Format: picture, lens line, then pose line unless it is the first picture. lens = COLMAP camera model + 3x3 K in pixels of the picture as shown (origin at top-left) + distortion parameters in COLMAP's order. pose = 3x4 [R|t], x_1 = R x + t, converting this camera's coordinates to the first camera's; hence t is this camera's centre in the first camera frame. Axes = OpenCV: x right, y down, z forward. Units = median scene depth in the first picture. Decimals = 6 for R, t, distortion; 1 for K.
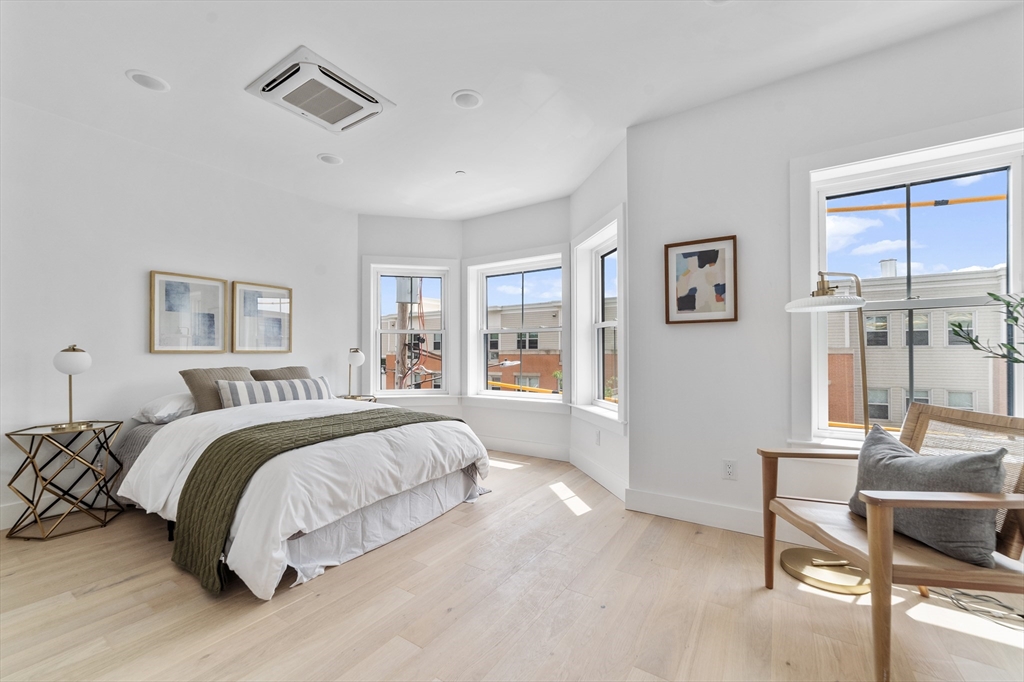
lens RADIAL K [[407.4, 0, 503.5], [0, 407.4, 345.3], [0, 0, 1]] dist [-0.022018, 0.007683]
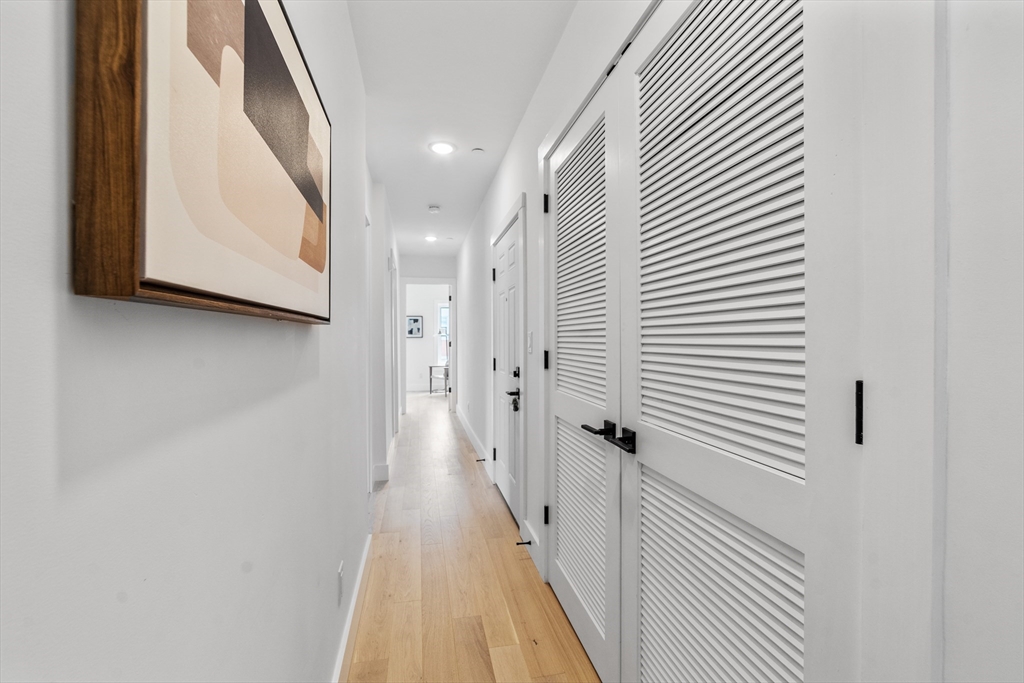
lens RADIAL K [[407.4, 0, 503.5], [0, 407.4, 345.8], [0, 0, 1]] dist [-0.022018, 0.007683]
pose [[0.696990, -0.009843, 0.717013, -1.641128], [-0.008612, 0.999719, 0.022096, -0.072273], [-0.717029, -0.021575, 0.696709, -2.224784]]
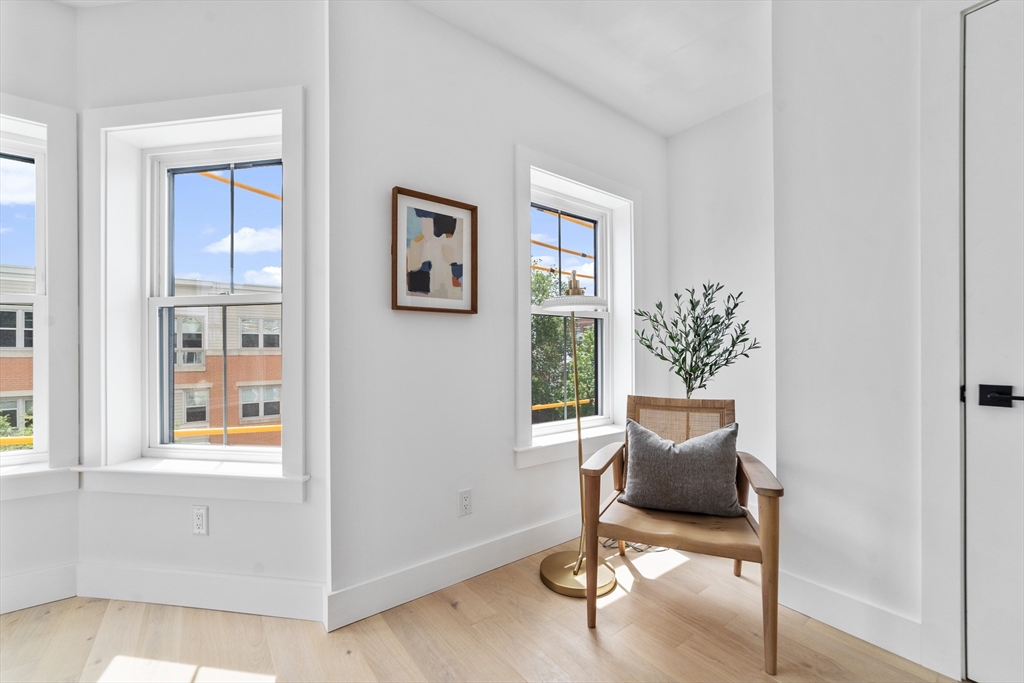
lens RADIAL K [[409.2, 0, 503.0], [0, 409.2, 351.9], [0, 0, 1]] dist [-0.021249, 0.009818]
pose [[0.344330, 0.001401, 0.938847, -0.155959], [-0.013490, 0.999903, 0.003455, 0.011102], [-0.938752, -0.013854, 0.344316, 0.636494]]
